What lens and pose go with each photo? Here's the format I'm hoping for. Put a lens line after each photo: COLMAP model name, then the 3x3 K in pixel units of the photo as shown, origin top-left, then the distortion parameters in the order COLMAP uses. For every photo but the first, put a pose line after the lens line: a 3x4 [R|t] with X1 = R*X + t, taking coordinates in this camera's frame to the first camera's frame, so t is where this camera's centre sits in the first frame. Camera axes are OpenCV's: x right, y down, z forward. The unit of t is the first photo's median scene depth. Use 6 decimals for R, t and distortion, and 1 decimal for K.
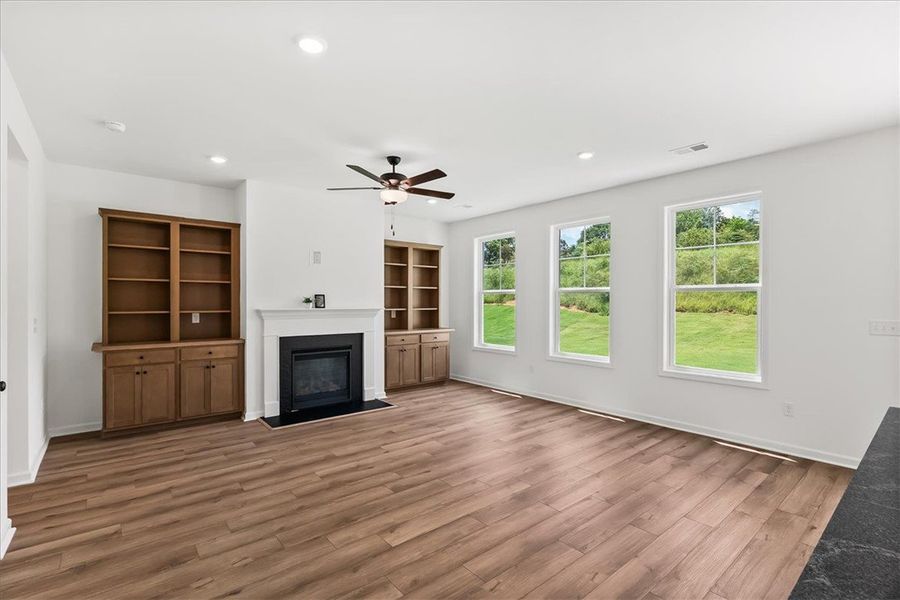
lens RADIAL K [[411.9, 0, 443.8], [0, 411.9, 300.3], [0, 0, 1]] dist [-0.004371, -0.000844]
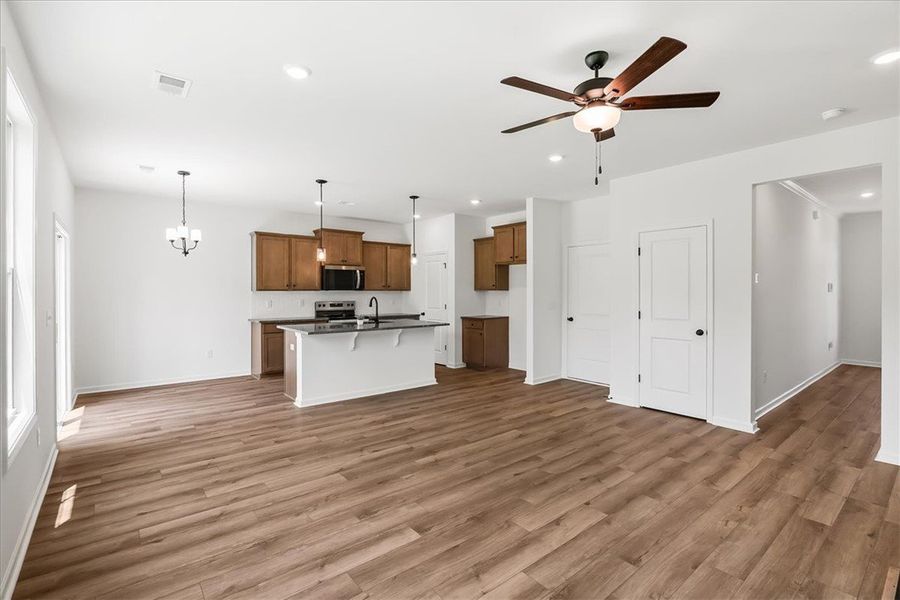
lens RADIAL K [[411.9, 0, 443.8], [0, 411.9, 300.3], [0, 0, 1]] dist [-0.004371, -0.000844]
pose [[-0.999937, -0.002486, 0.010908, 0.113160], [-0.002299, 0.999851, 0.017102, 0.005931], [-0.010949, 0.017076, -0.999794, 1.877337]]
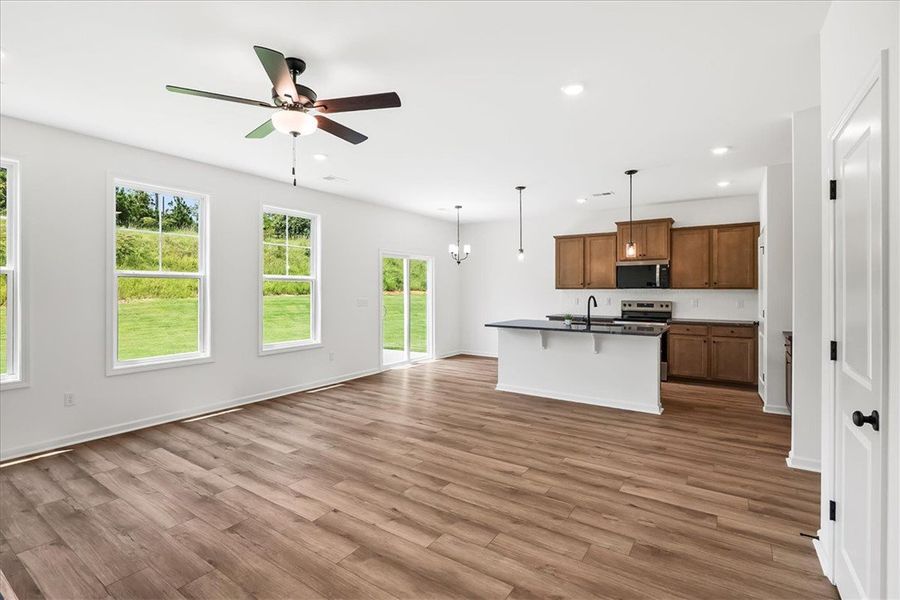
lens RADIAL K [[417.6, 0, 450.0], [0, 417.6, 300.0], [0, 0, 1]] dist [-0.002919, -0.000093]
pose [[-0.286529, -0.026568, 0.957703, -0.927985], [-0.006570, 0.999646, 0.025766, 0.001135], [-0.958049, 0.001090, -0.286603, 1.117439]]
